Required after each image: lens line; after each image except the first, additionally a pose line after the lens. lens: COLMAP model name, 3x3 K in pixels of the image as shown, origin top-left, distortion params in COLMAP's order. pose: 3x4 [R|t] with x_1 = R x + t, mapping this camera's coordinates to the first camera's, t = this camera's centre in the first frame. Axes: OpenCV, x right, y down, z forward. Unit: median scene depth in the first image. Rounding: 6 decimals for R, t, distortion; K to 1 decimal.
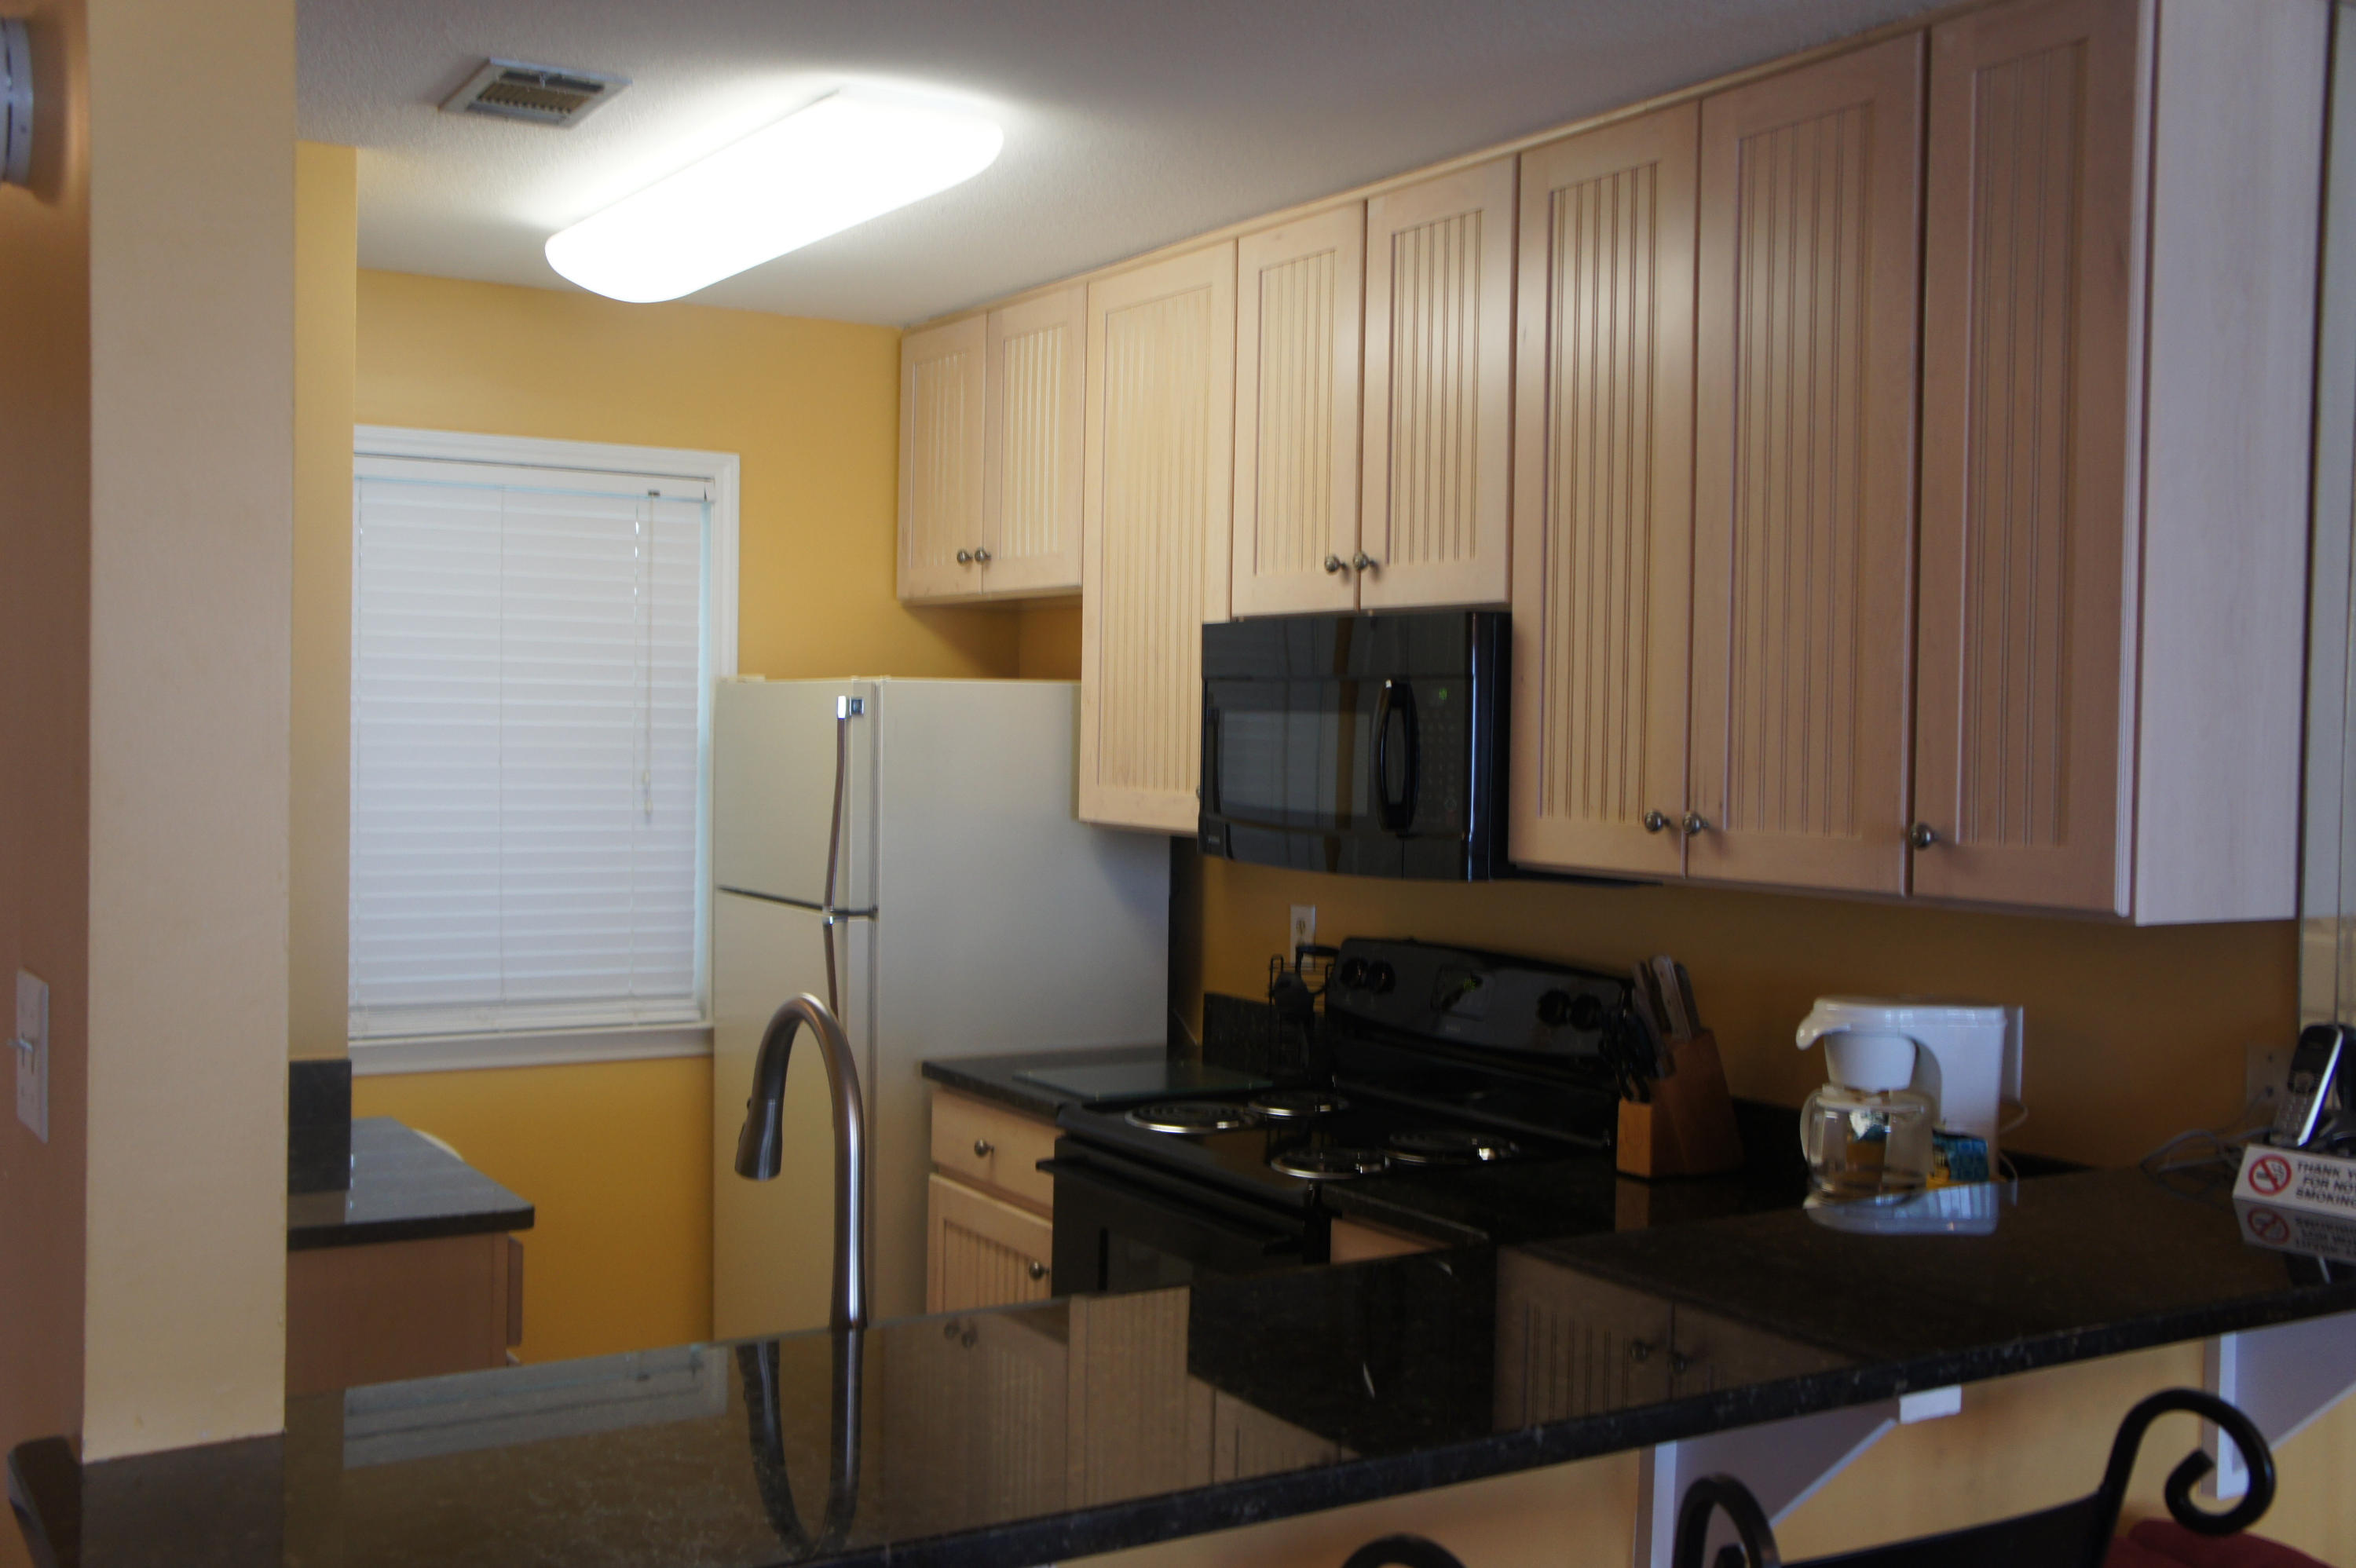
lens RADIAL K [[2391.6, 0, 1178.6], [0, 2391.6, 784.0], [0, 0, 1]] dist [-0.026700, 0.000000]
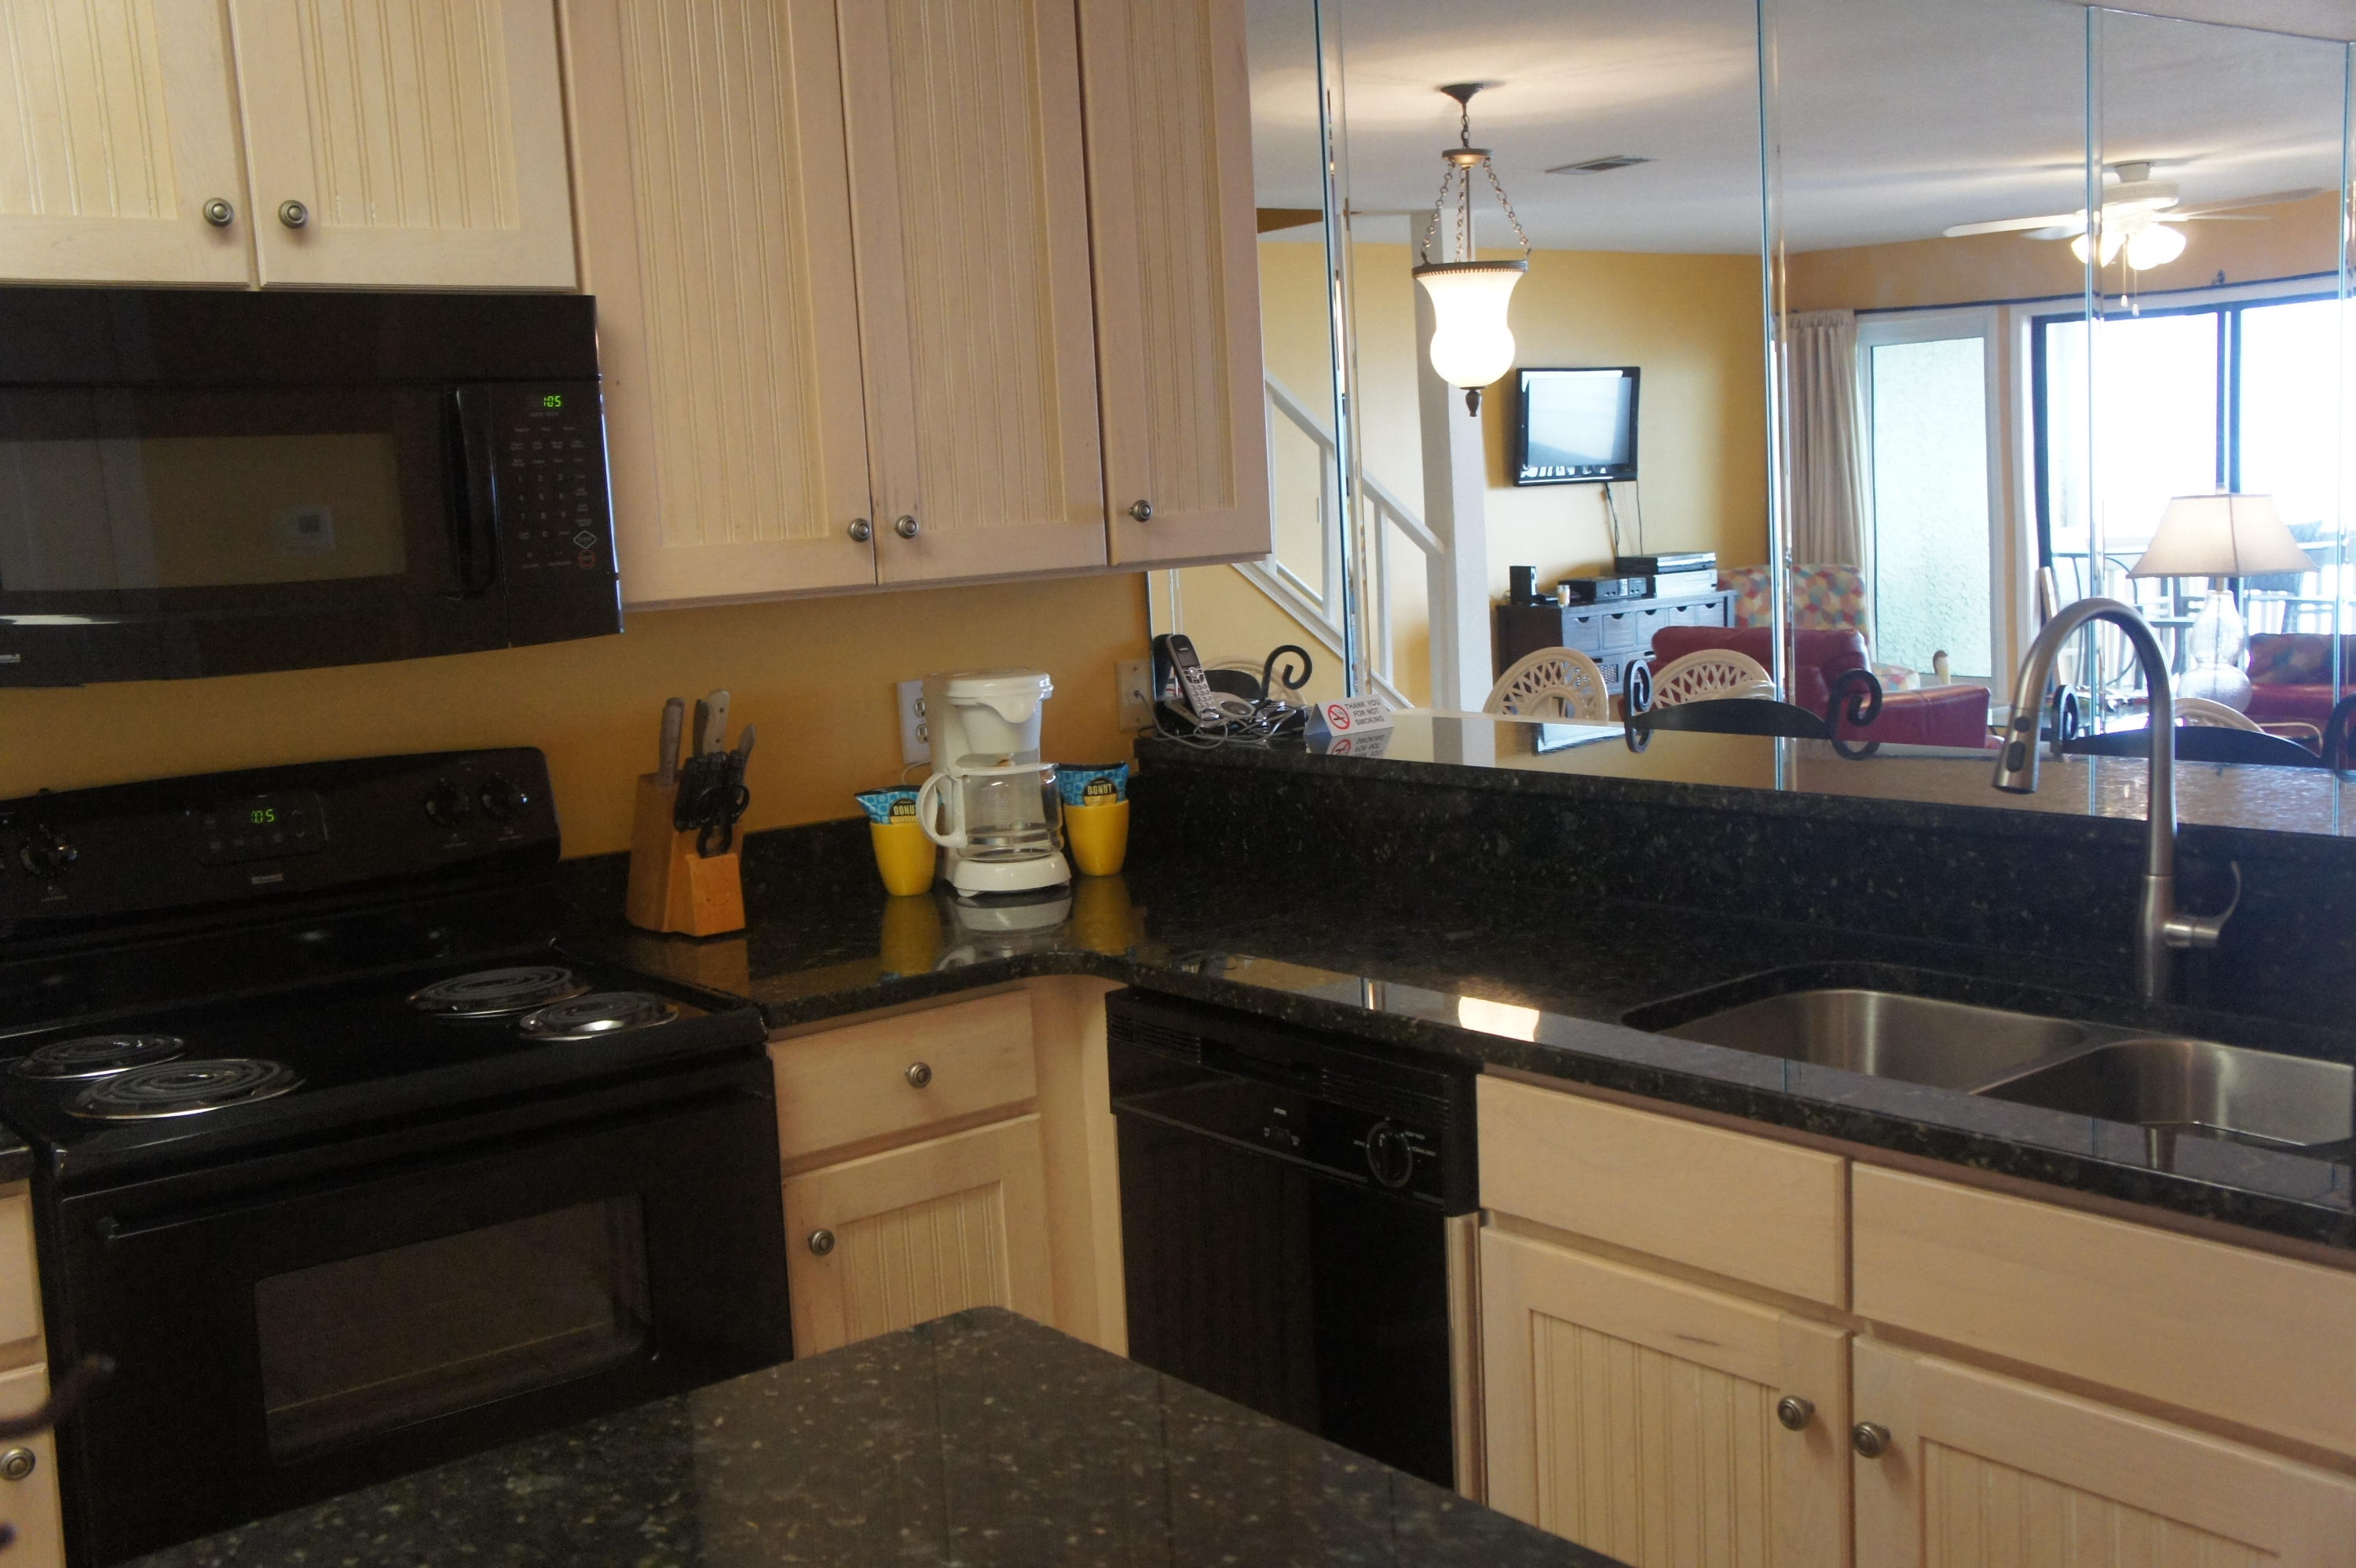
lens RADIAL K [[2391.6, 0, 1178.4], [0, 2391.6, 783.8], [0, 0, 1]] dist [-0.026700, 0.000000]
pose [[-0.137207, -0.130197, 0.981949, -0.492712], [0.074245, 0.987184, 0.141265, -0.006318], [-0.987756, 0.092287, -0.125782, 0.637300]]
